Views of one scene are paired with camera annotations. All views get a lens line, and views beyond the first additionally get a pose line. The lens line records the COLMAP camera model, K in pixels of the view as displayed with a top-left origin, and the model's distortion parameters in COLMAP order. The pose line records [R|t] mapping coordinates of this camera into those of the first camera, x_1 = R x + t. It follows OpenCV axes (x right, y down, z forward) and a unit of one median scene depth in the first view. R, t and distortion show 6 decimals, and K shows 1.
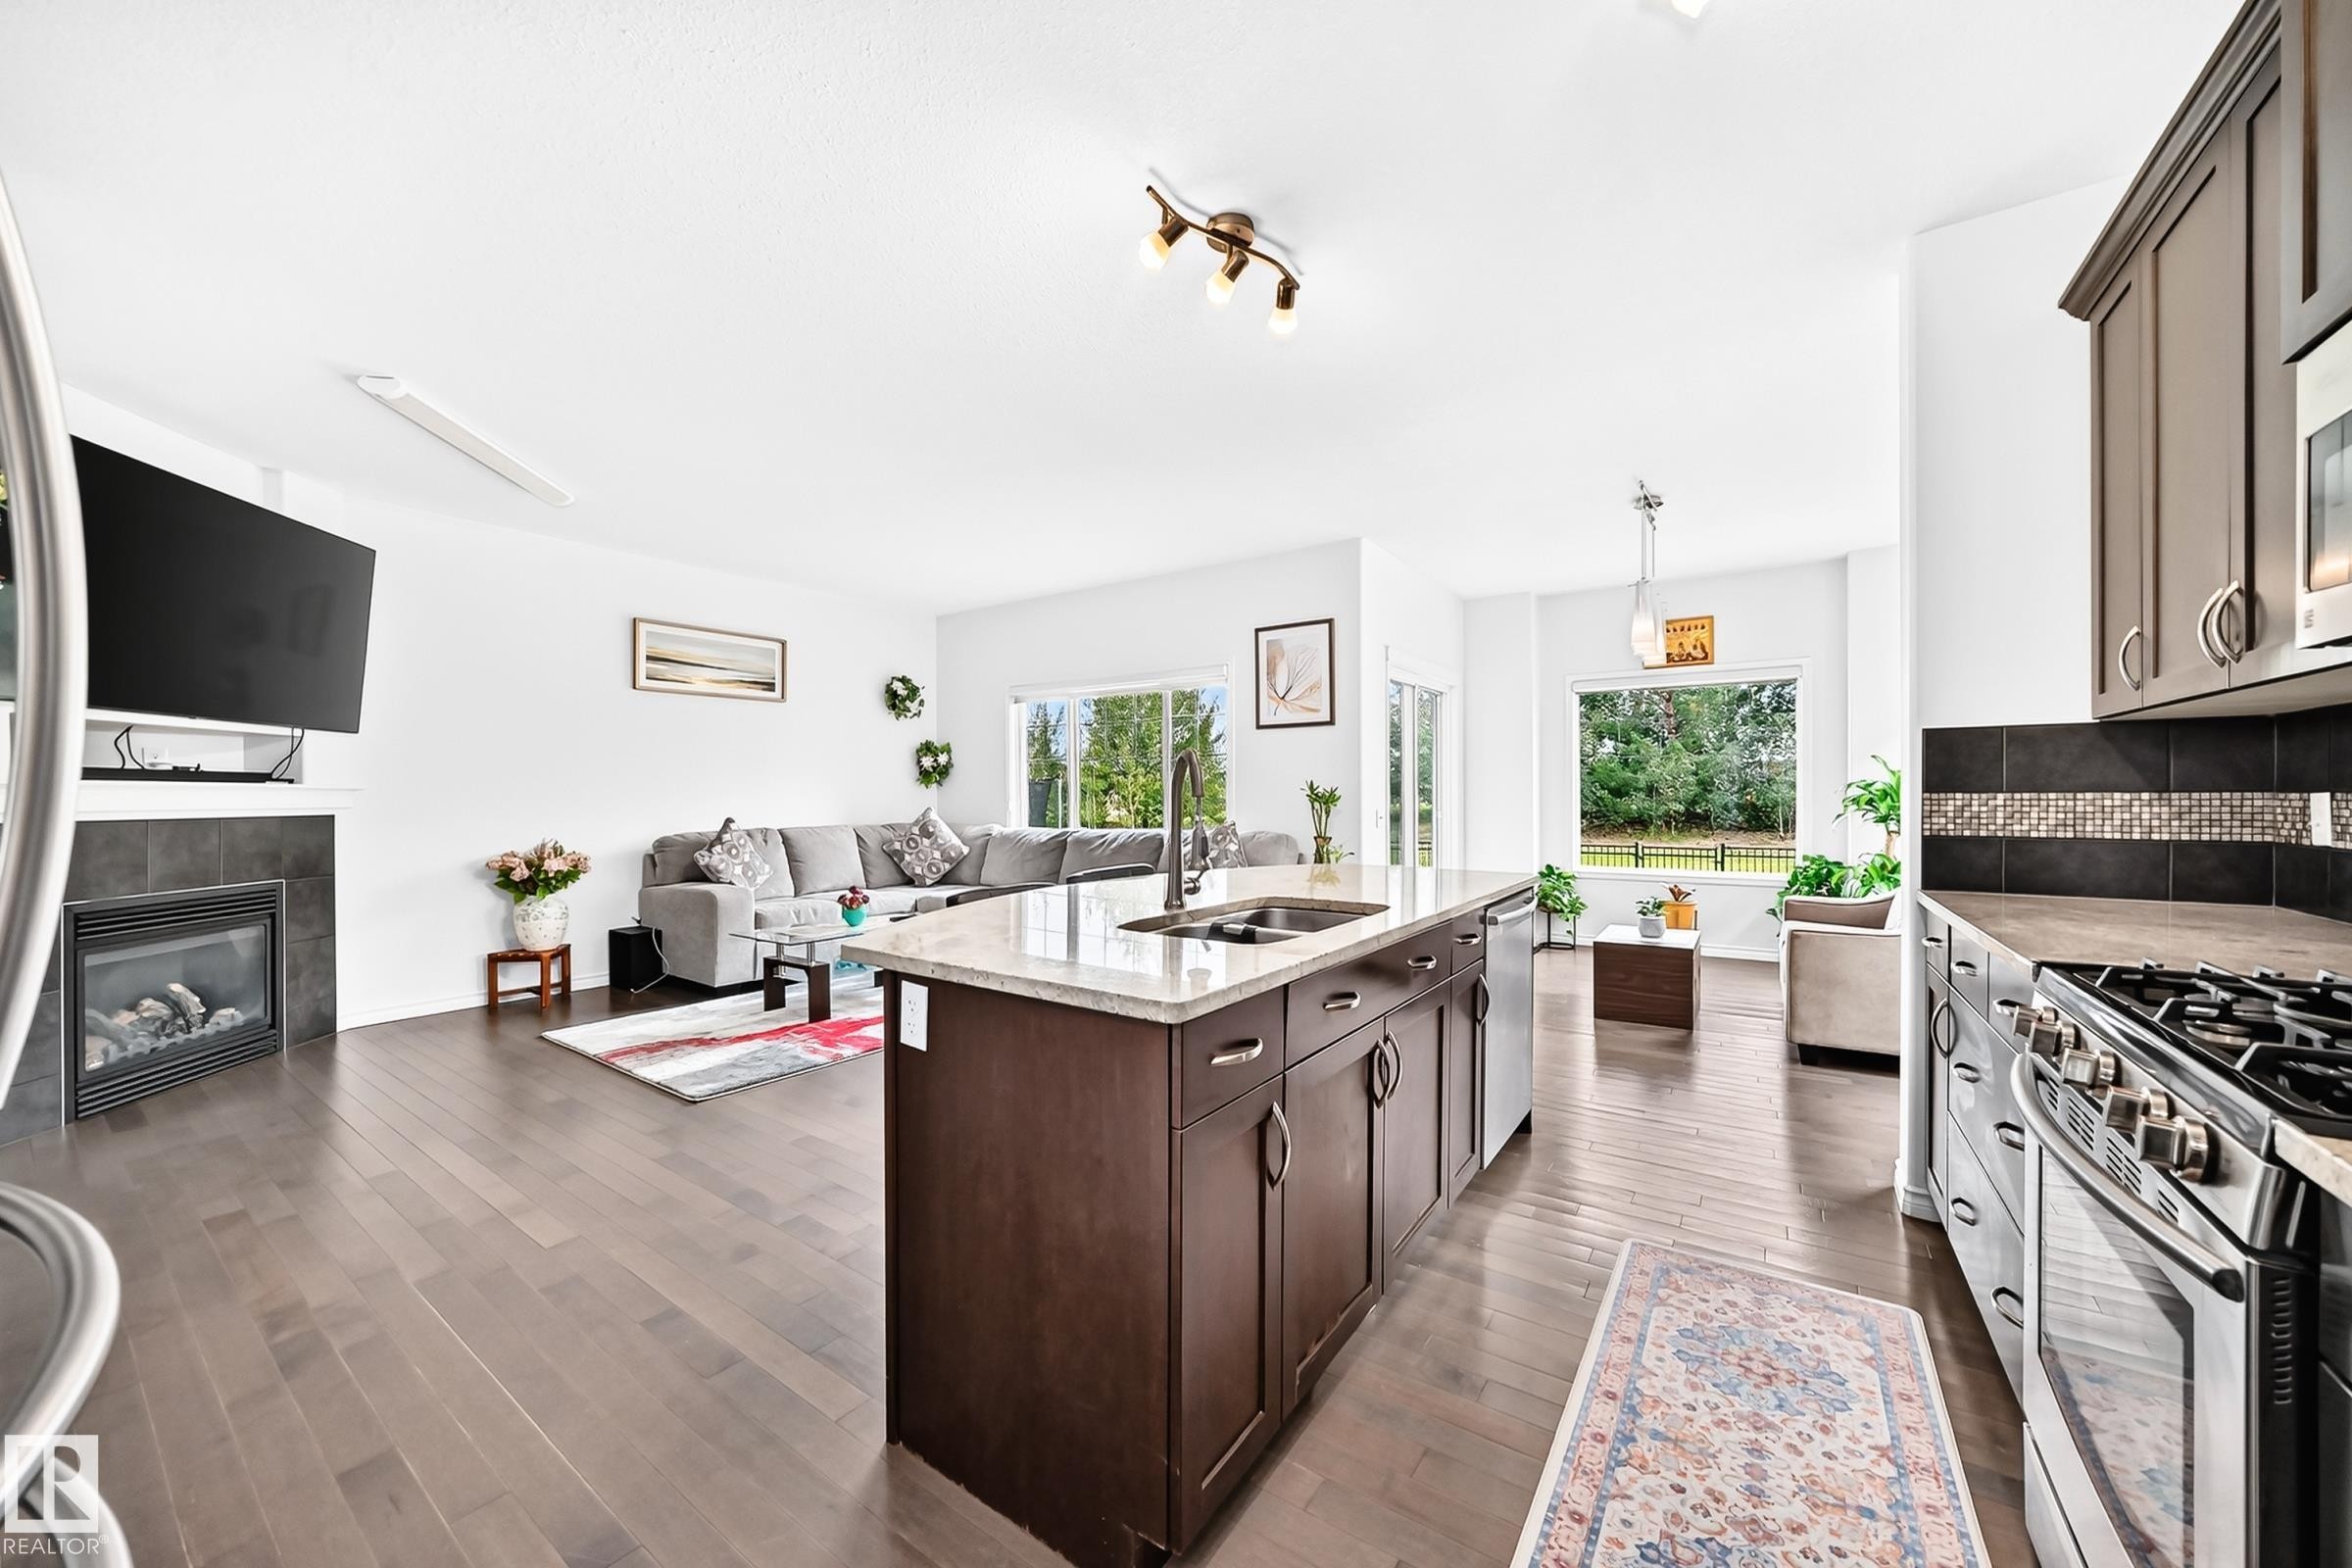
lens RADIAL K [[839.9, 0, 1180.8], [0, 839.9, 803.9], [0, 0, 1]] dist [-0.011653, 0.000933]
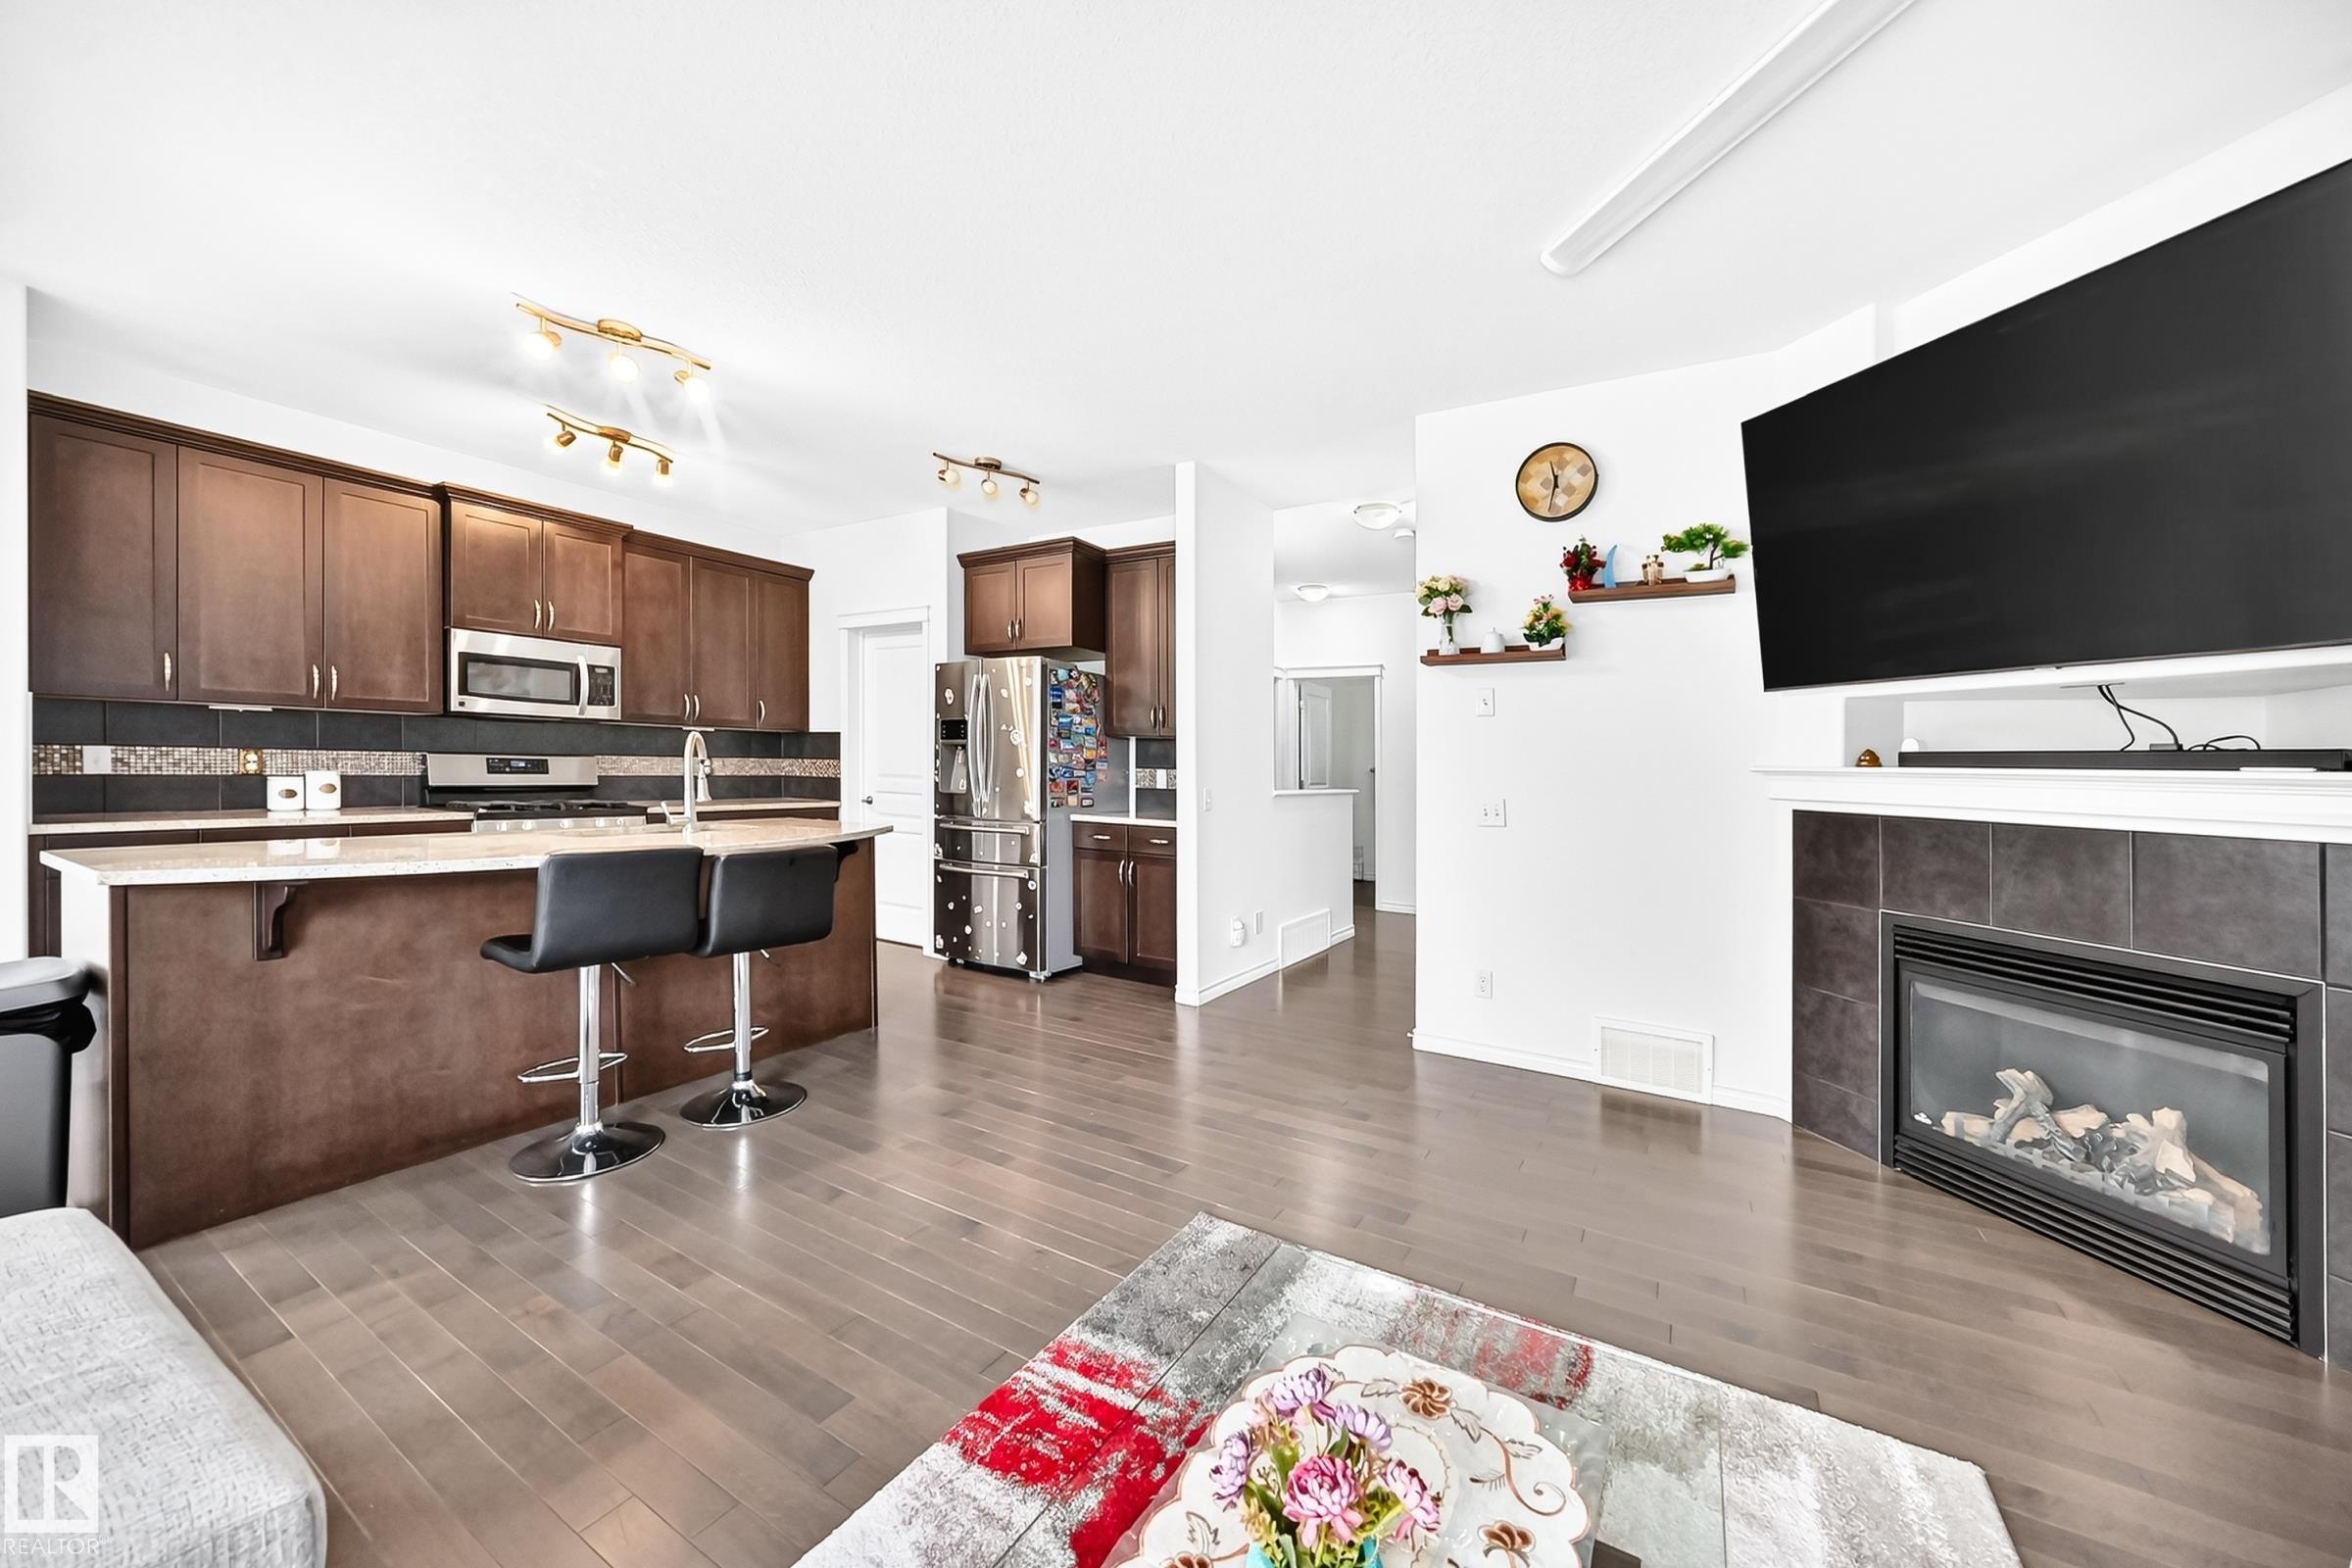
lens RADIAL K [[839.9, 0, 1195.4], [0, 839.9, 770.6], [0, 0, 1]] dist [-0.011653, 0.000933]
pose [[-0.997037, -0.018736, -0.074612, -0.406608], [-0.020287, 0.999592, 0.020085, -0.020100], [0.074206, 0.021539, -0.997010, 1.299514]]
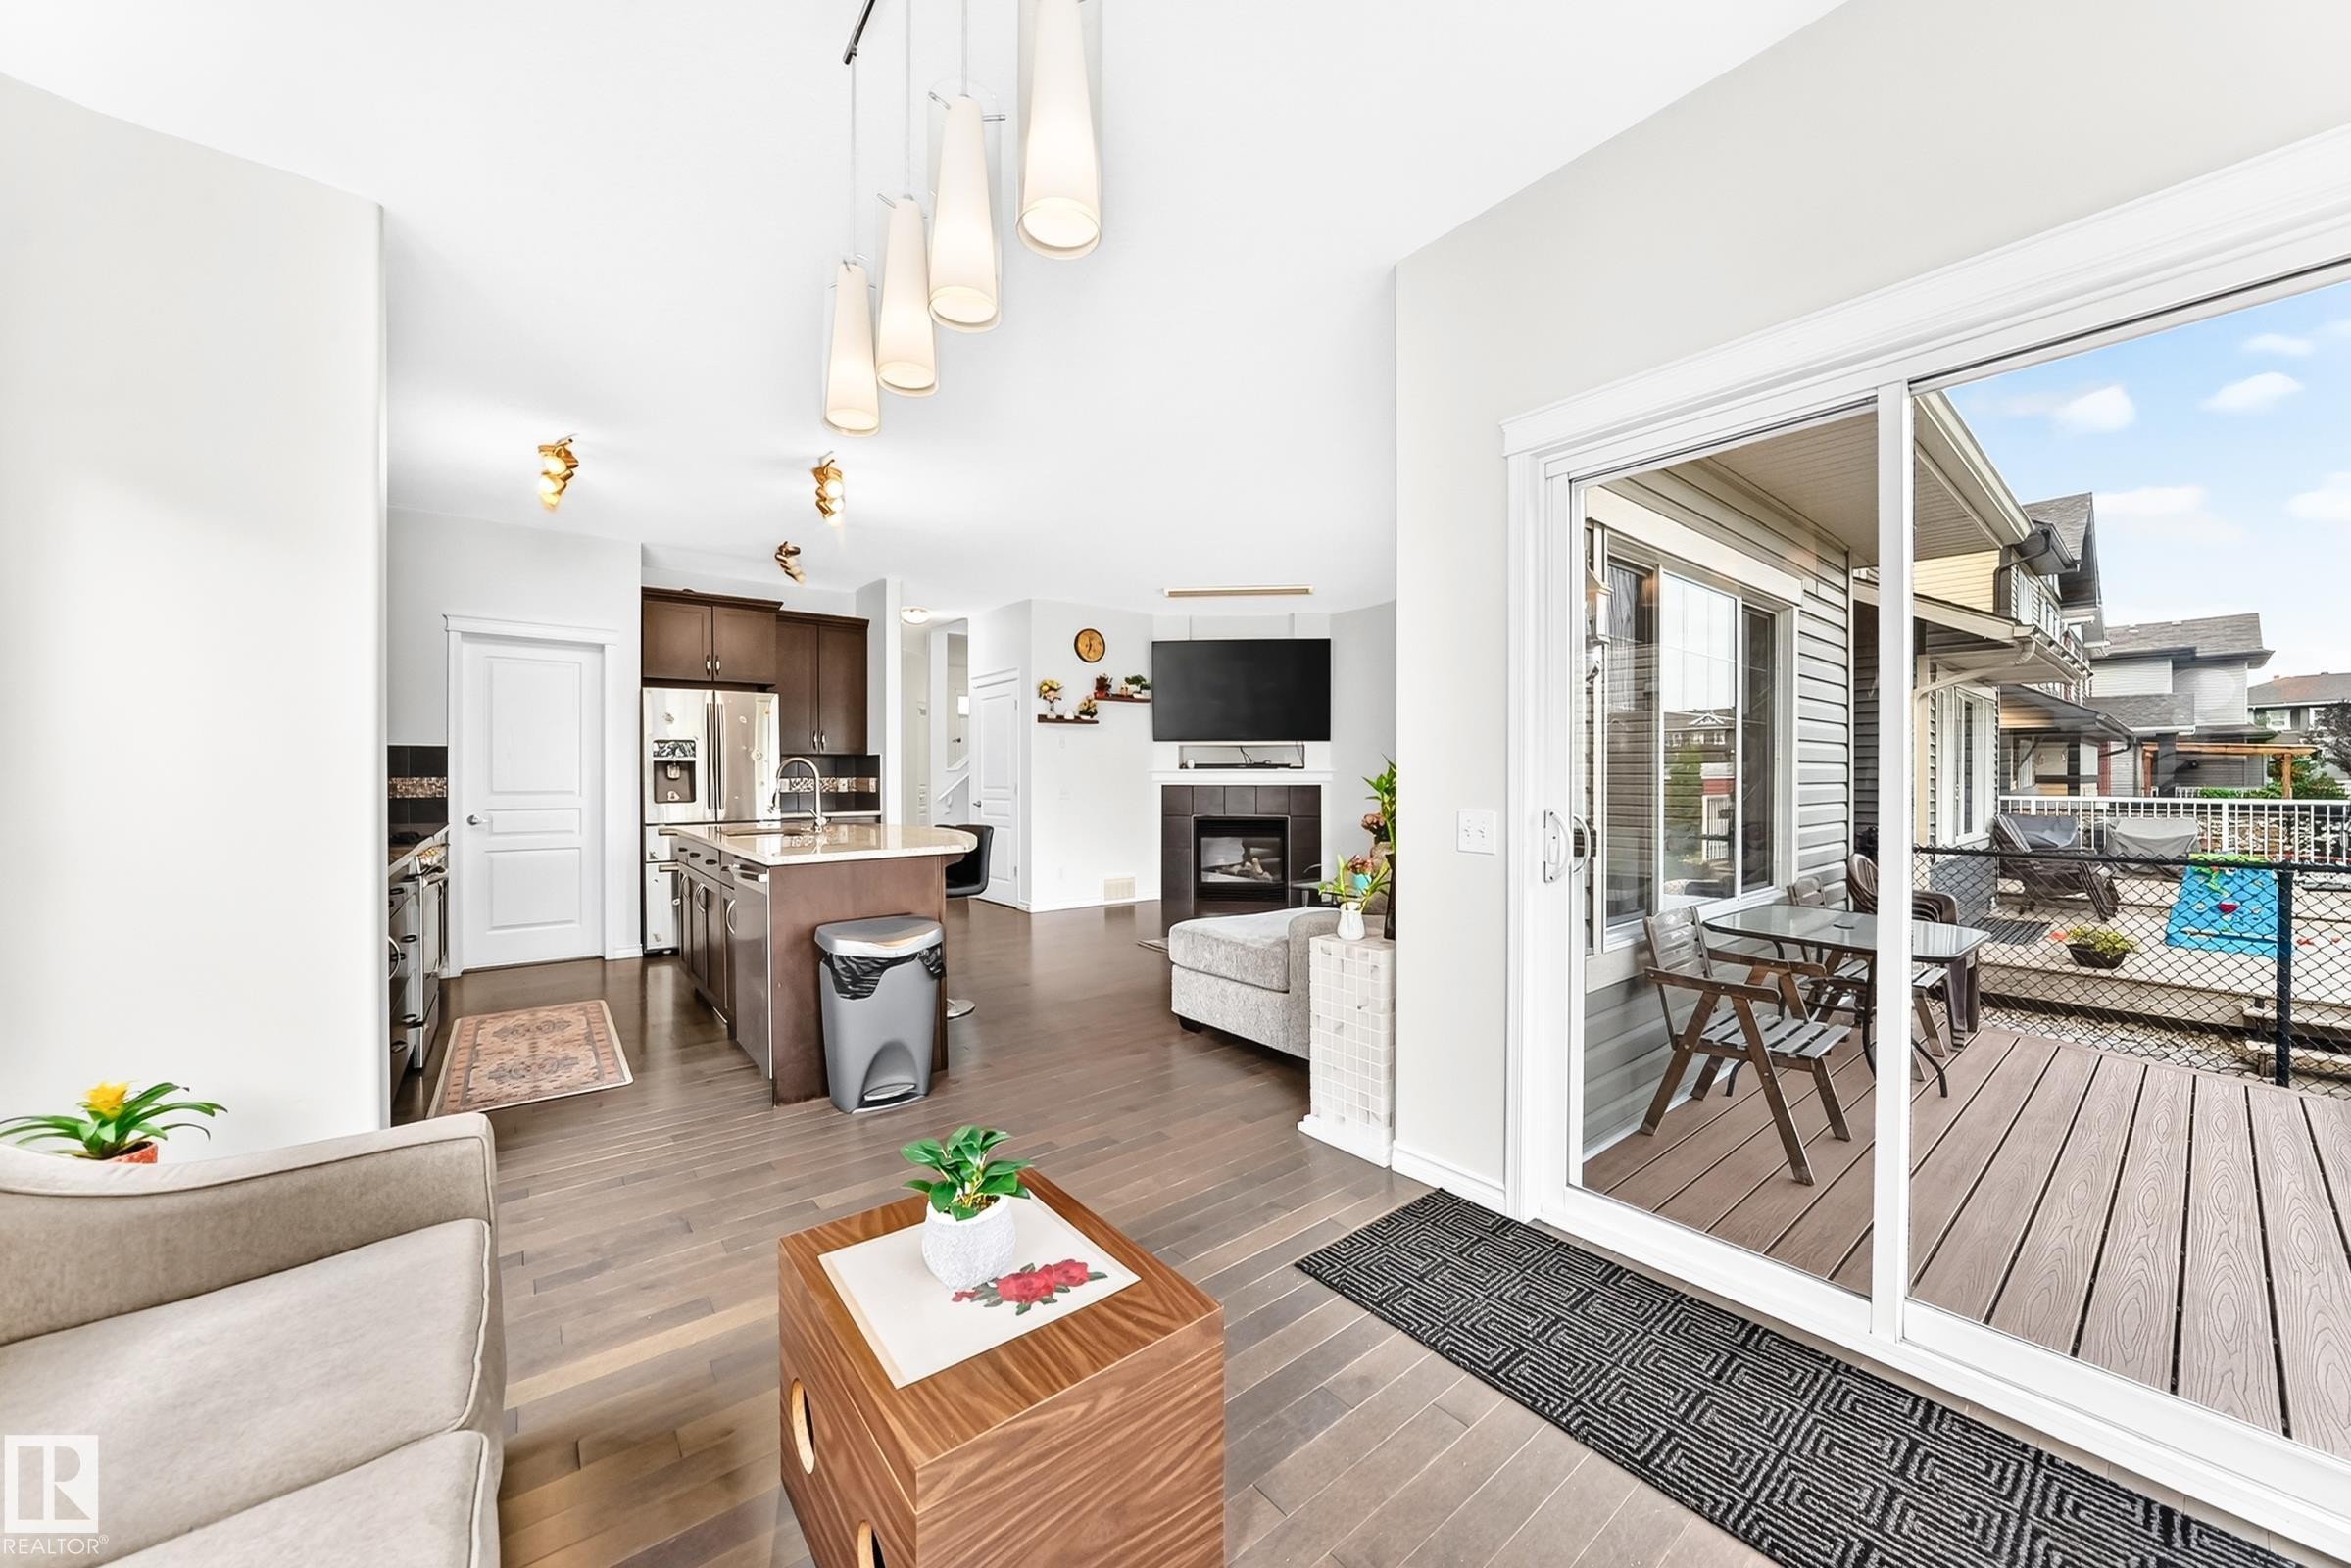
lens RADIAL K [[839.5, 0, 1170.1], [0, 839.5, 781.7], [0, 0, 1]] dist [-0.011653, 0.000933]
pose [[-0.300499, 0.009601, -0.953734, 0.868724], [-0.006253, 0.999908, 0.012036, -0.014195], [0.953762, 0.009581, -0.300411, 1.240048]]
